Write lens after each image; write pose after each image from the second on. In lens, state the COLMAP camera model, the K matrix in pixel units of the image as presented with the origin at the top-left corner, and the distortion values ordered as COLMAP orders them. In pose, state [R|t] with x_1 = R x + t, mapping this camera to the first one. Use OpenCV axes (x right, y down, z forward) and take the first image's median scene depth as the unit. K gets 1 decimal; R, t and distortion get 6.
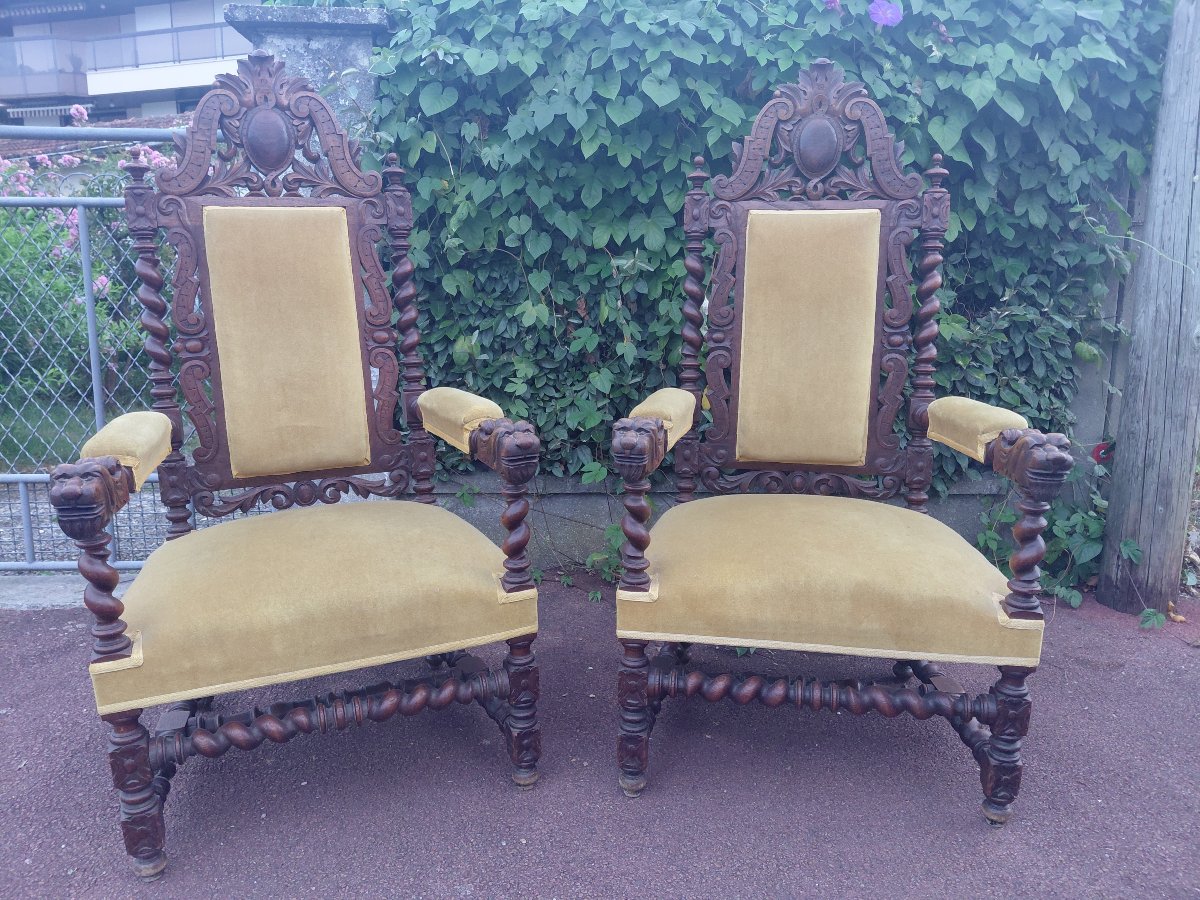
lens RADIAL K [[888.1, 0, 605.5], [0, 888.1, 484.3], [0, 0, 1]] dist [0.049539, -0.078165]
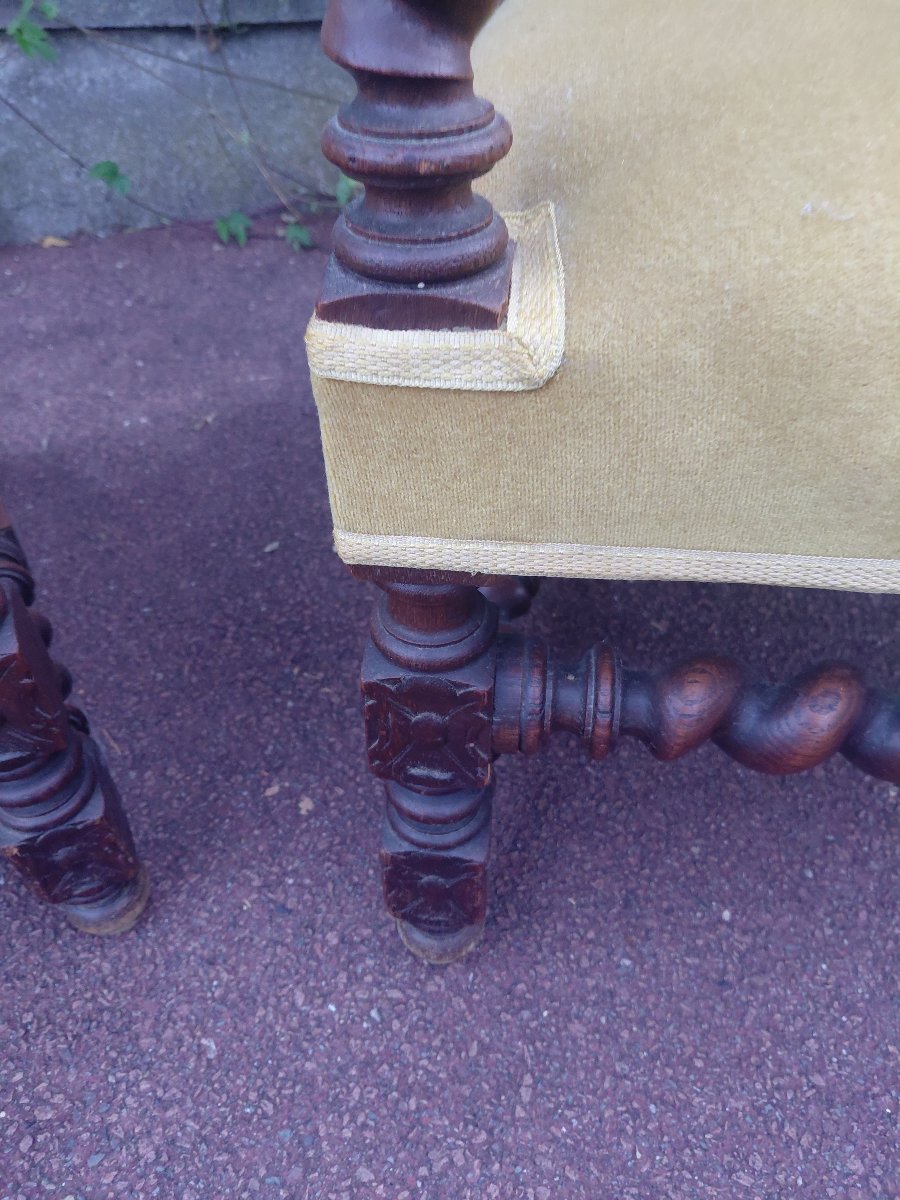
lens RADIAL K [[845.1, 0, 466.6], [0, 845.1, 616.1], [0, 0, 1]] dist [0.047283, -0.065277]
pose [[0.997930, -0.043498, 0.047361, 0.022391], [0.013318, 0.860342, 0.509543, 0.060873], [-0.062911, -0.507857, 0.859141, 0.575785]]
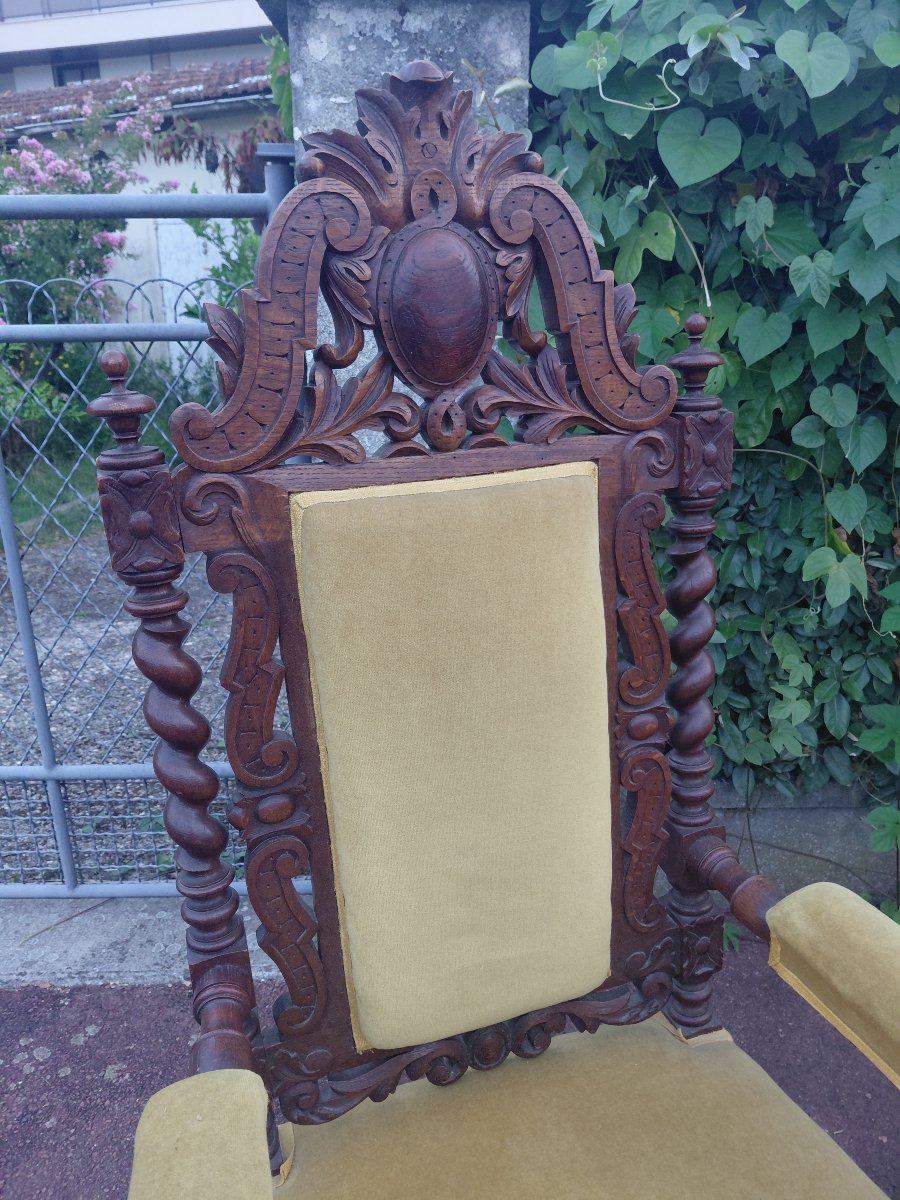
lens RADIAL K [[845.1, 0, 466.6], [0, 845.1, 616.1], [0, 0, 1]] dist [0.047283, -0.065277]
pose [[0.998801, 0.014501, -0.046751, -0.292587], [-0.006043, 0.984333, 0.176215, -0.269700], [0.048574, -0.175721, 0.983241, 0.515593]]
